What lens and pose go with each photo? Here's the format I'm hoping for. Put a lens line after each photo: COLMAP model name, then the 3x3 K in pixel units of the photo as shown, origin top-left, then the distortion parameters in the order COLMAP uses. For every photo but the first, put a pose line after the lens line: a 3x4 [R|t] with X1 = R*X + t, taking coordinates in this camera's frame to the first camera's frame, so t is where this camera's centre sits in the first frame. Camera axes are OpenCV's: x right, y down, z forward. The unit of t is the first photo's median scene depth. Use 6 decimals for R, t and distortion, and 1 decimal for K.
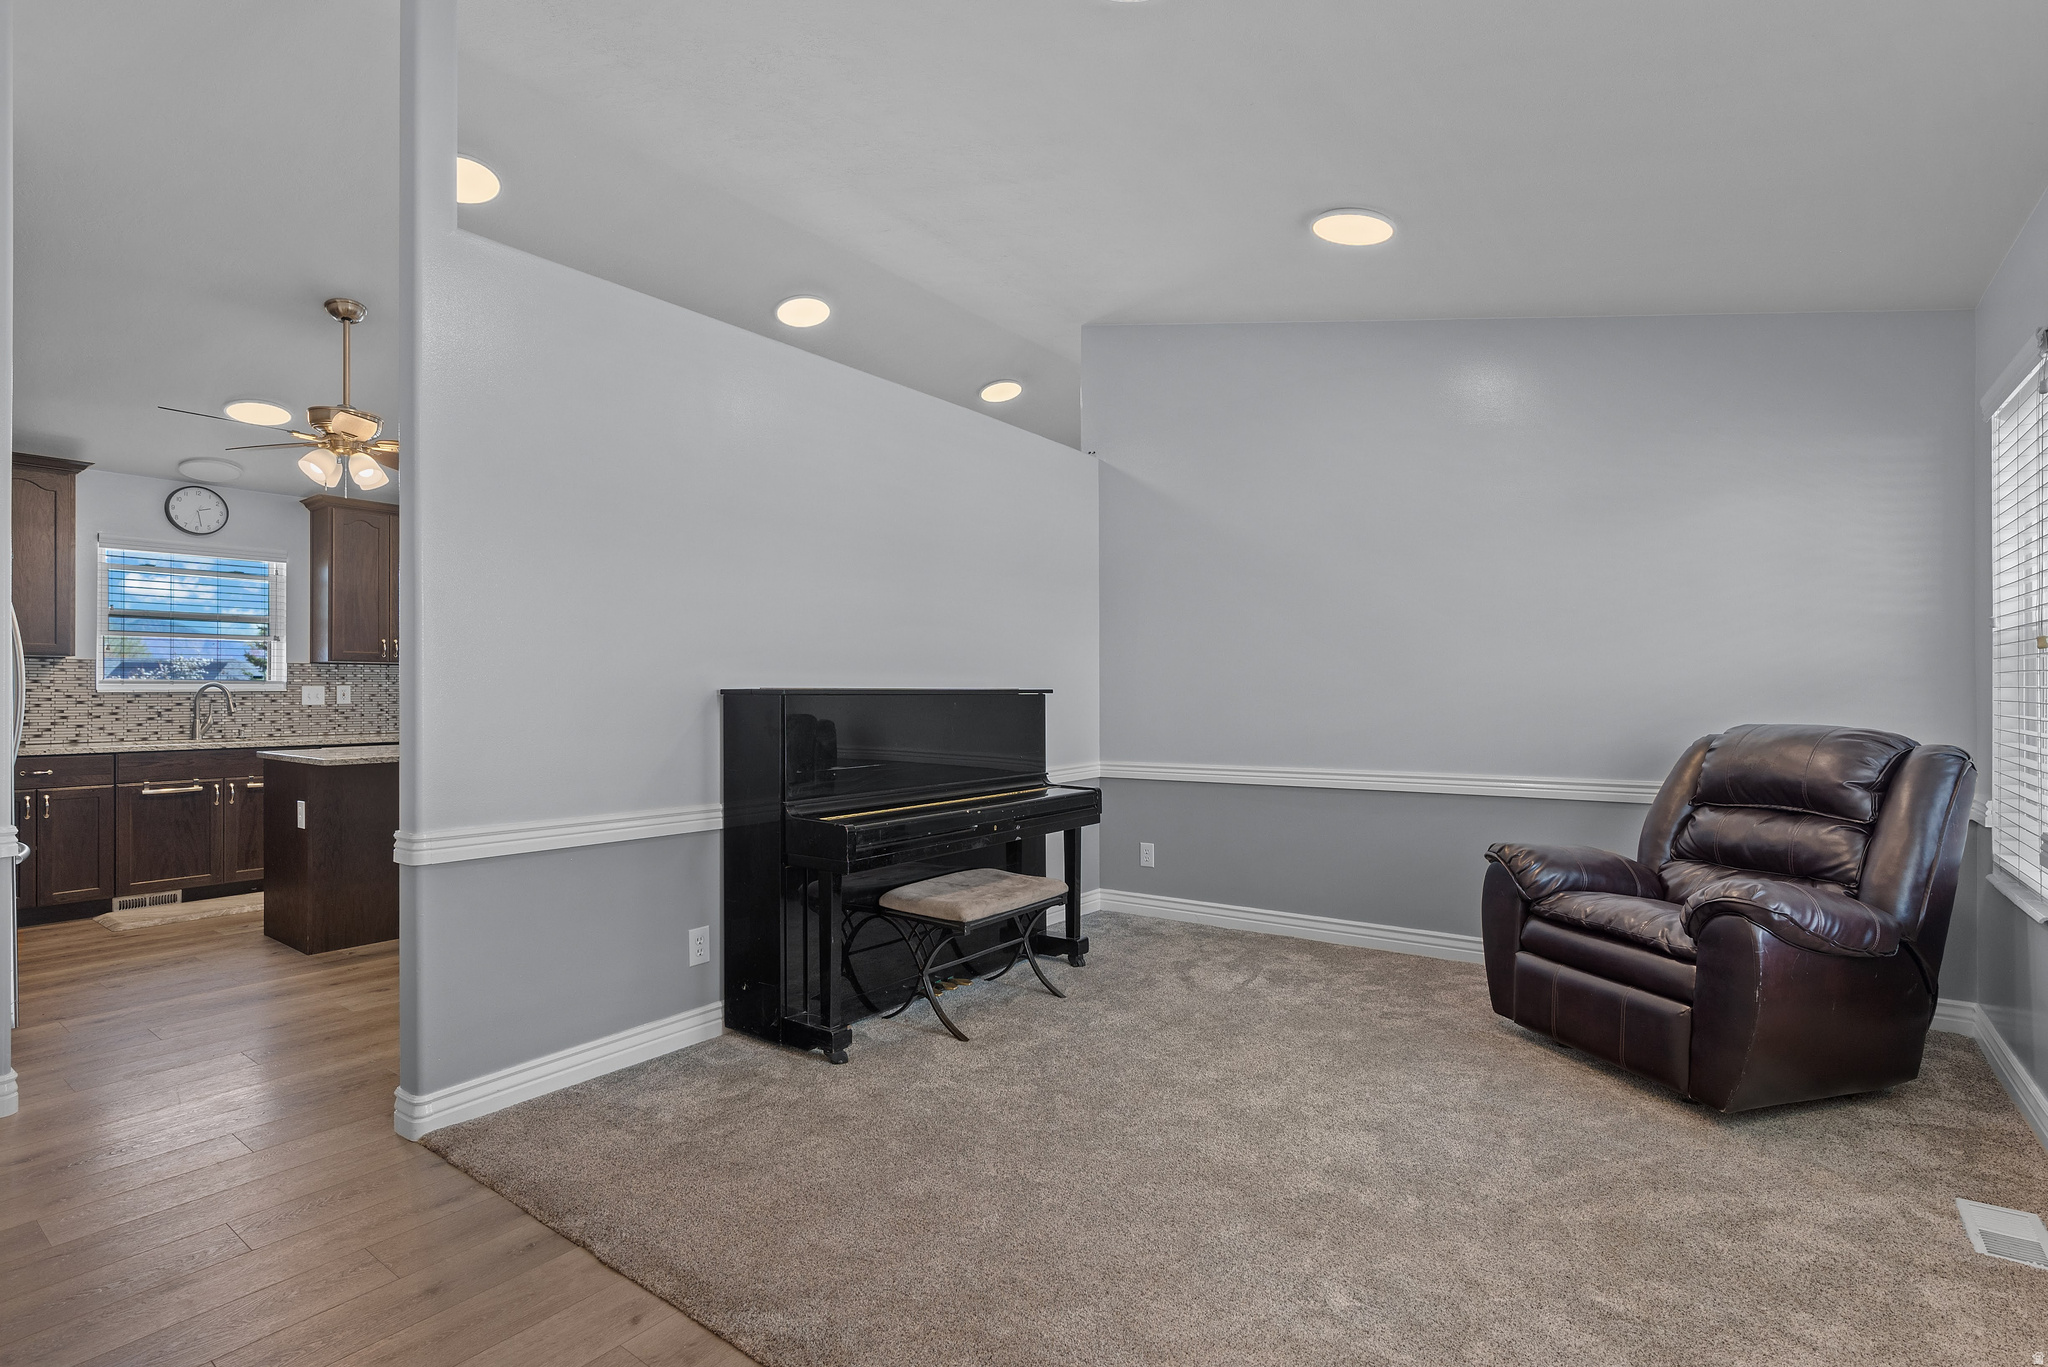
lens RADIAL K [[962.0, 0, 1035.7], [0, 962.0, 679.9], [0, 0, 1]] dist [0.000844, 0.000356]
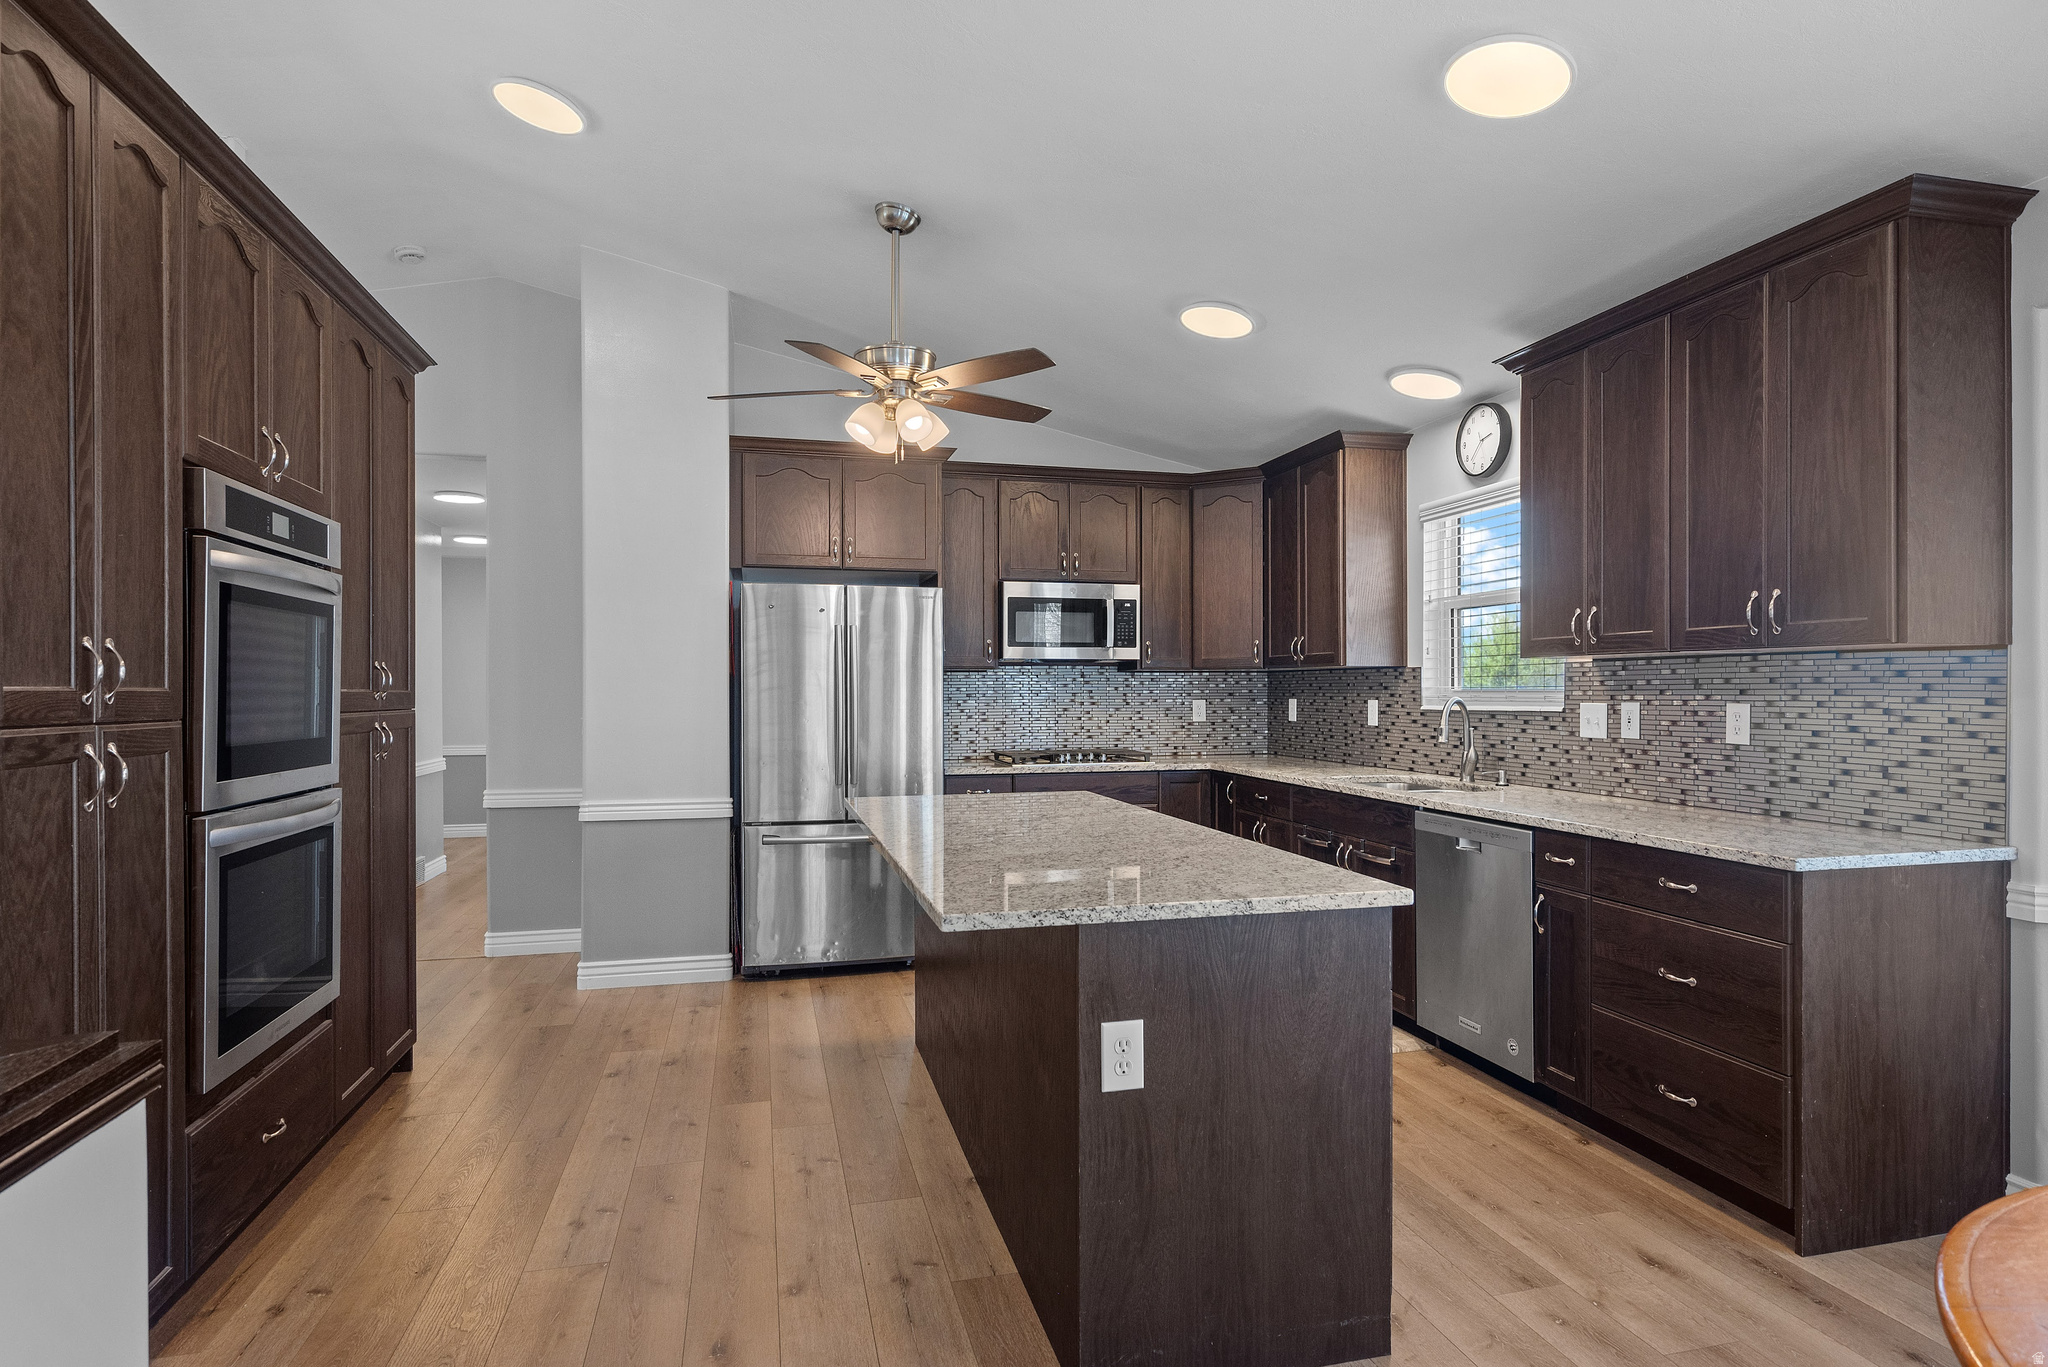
lens RADIAL K [[1035.5, 0, 1044.2], [0, 1035.5, 693.9], [0, 0, 1]] dist [-0.002678, -0.000177]
pose [[-0.606371, -0.007304, -0.795148, -0.113011], [-0.002866, 0.999971, -0.006999, 0.007130], [0.795177, -0.001965, -0.606375, 1.235396]]
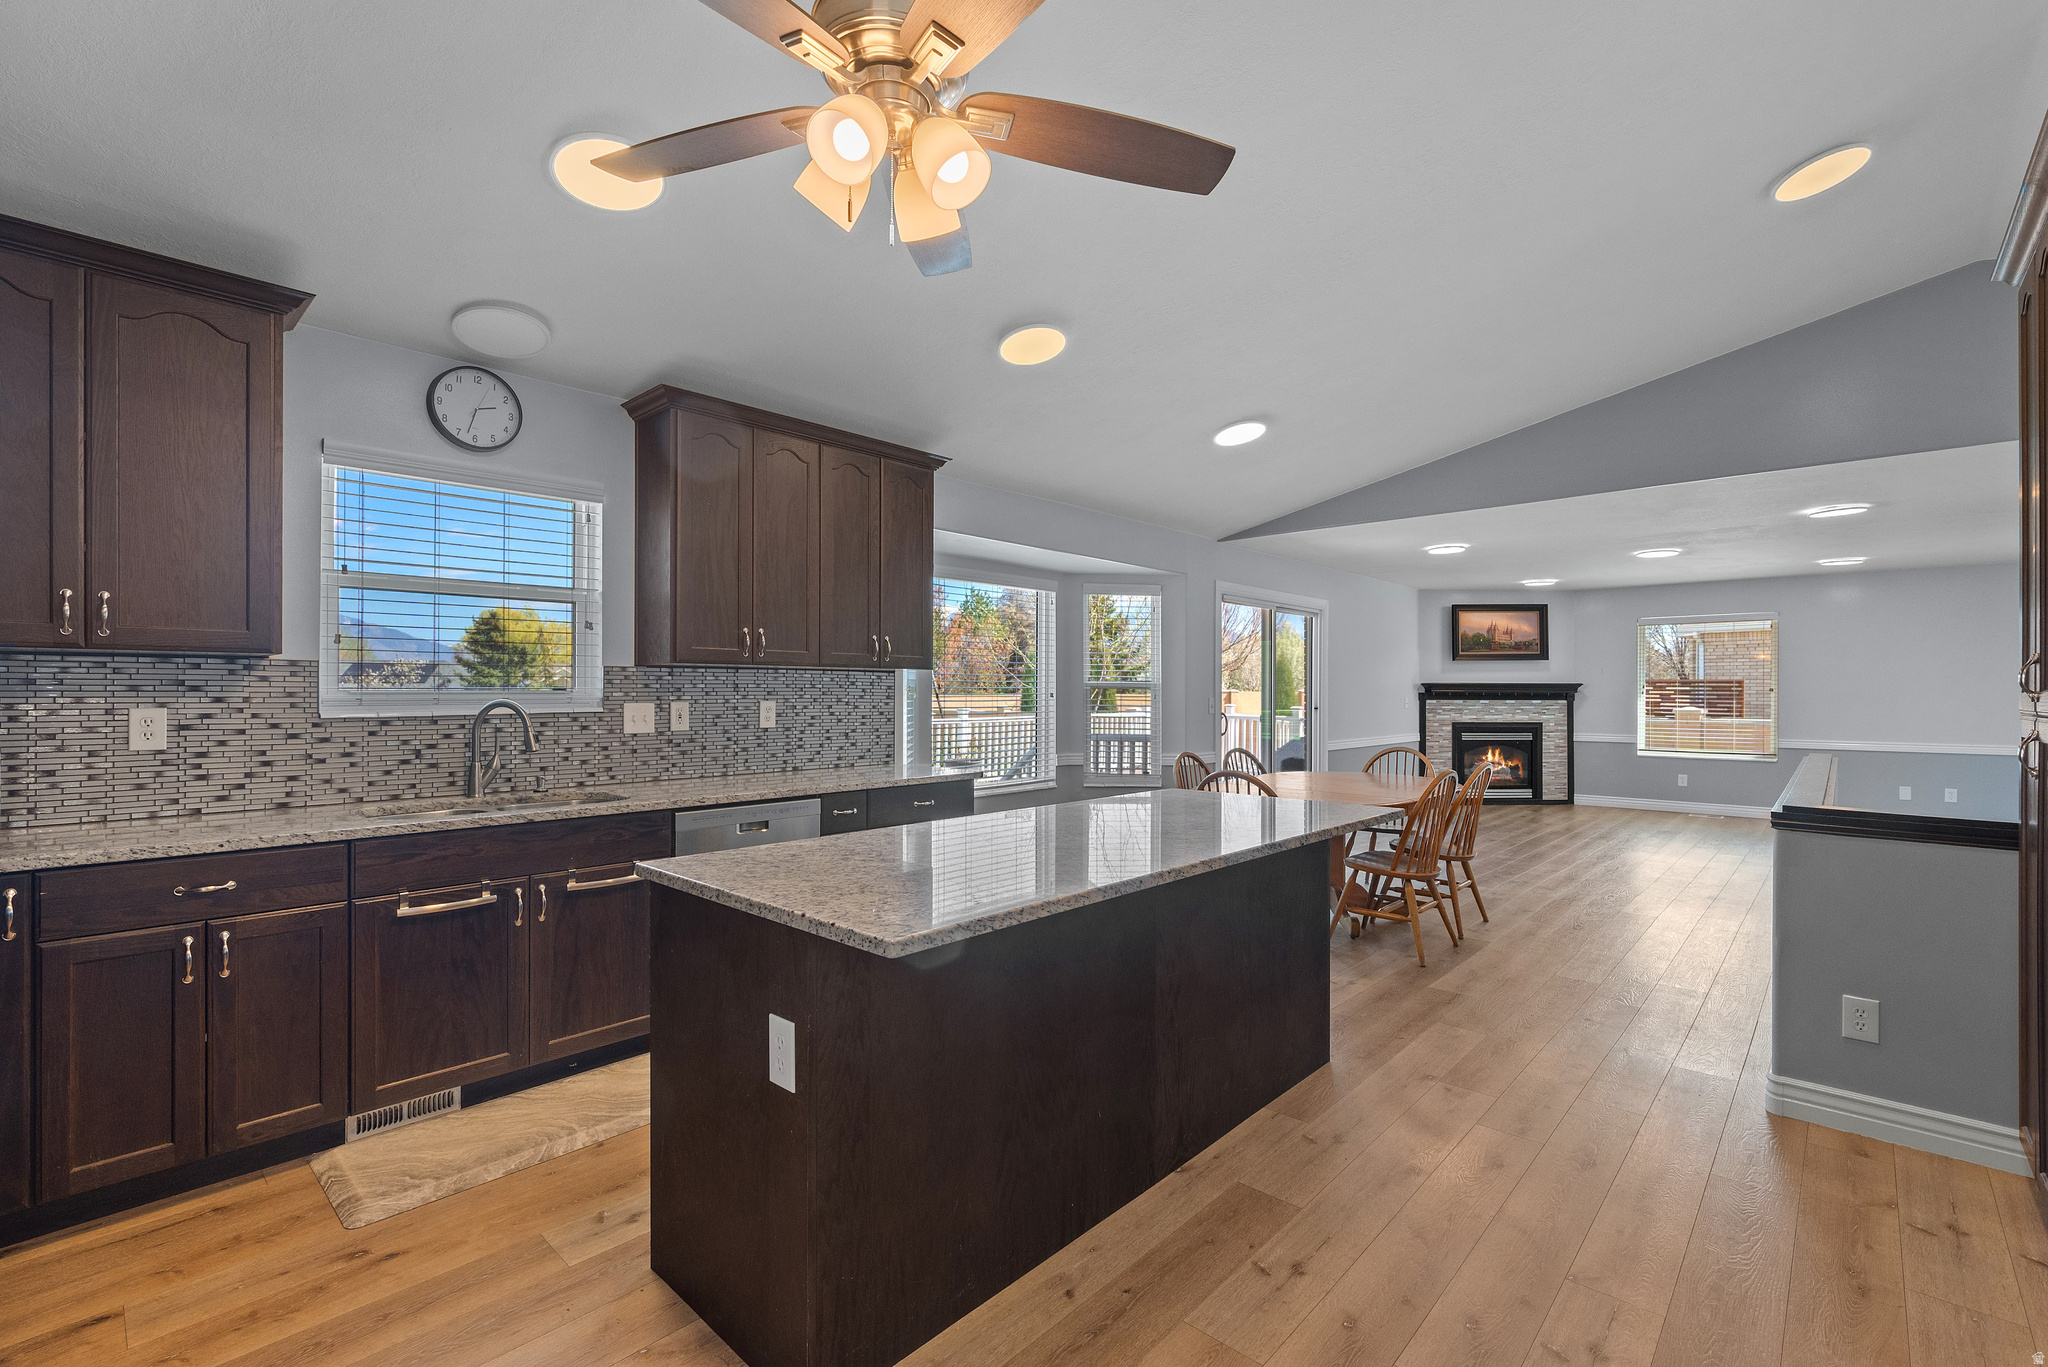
lens RADIAL K [[882.2, 0, 1033.4], [0, 882.2, 680.9], [0, 0, 1]] dist [-0.001738, -0.000107]
pose [[0.994930, 0.001700, -0.100552, -0.490292], [-0.001529, 0.999997, 0.001781, -0.010317], [0.100555, -0.001619, 0.994930, 0.511108]]
